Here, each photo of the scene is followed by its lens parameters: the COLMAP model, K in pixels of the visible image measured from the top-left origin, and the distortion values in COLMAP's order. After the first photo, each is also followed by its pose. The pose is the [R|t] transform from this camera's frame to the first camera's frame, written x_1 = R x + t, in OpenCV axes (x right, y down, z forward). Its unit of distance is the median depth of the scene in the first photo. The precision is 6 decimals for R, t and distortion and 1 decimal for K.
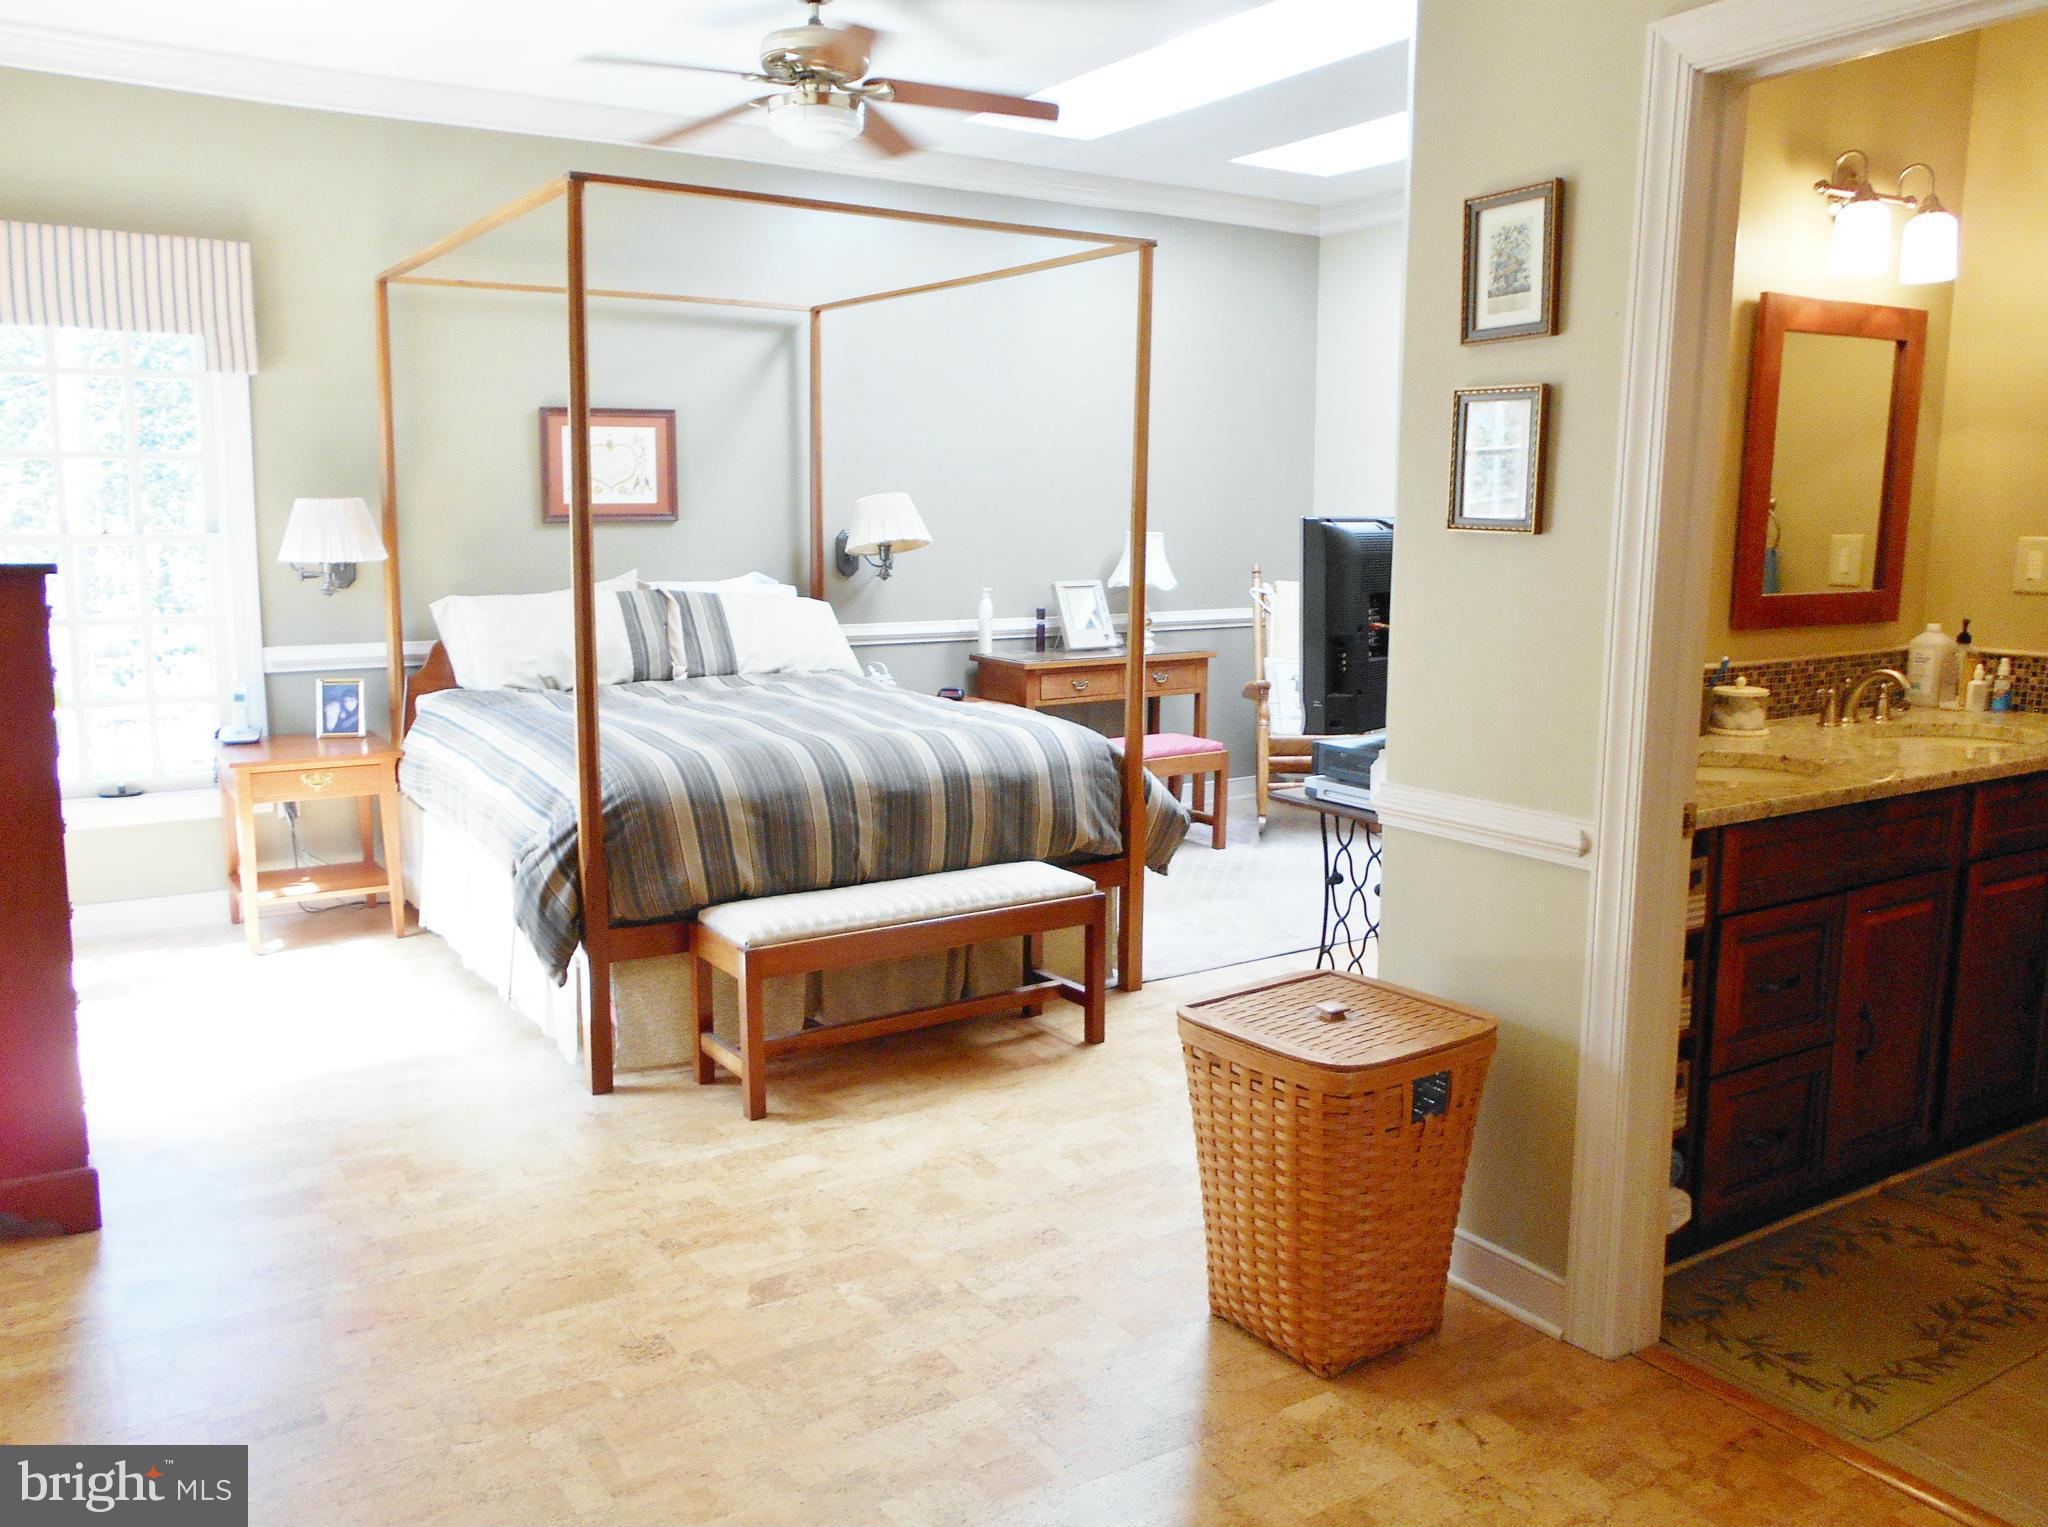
lens RADIAL K [[1717.7, 0, 1016.4], [0, 1717.7, 747.5], [0, 0, 1]] dist [0.037293, -0.013374]
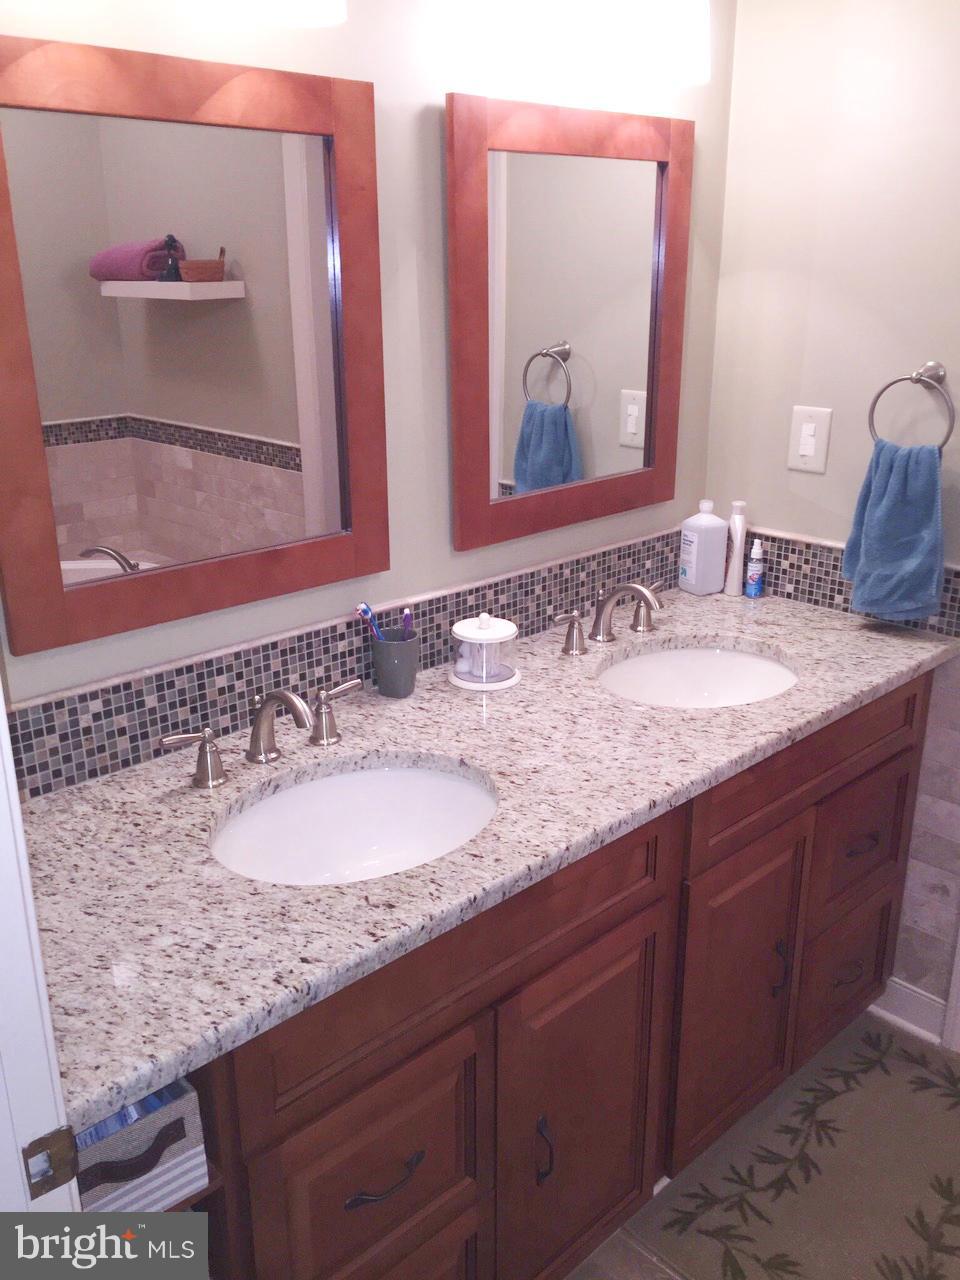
lens RADIAL K [[1073.6, 0, 481.4], [0, 1073.6, 649.7], [0, 0, 1]] dist [0.037293, -0.013374]
pose [[0.985429, -0.081931, 0.149052, 0.335765], [0.051653, 0.979101, 0.196704, -0.115581], [-0.162053, -0.186139, 0.969067, 0.483078]]
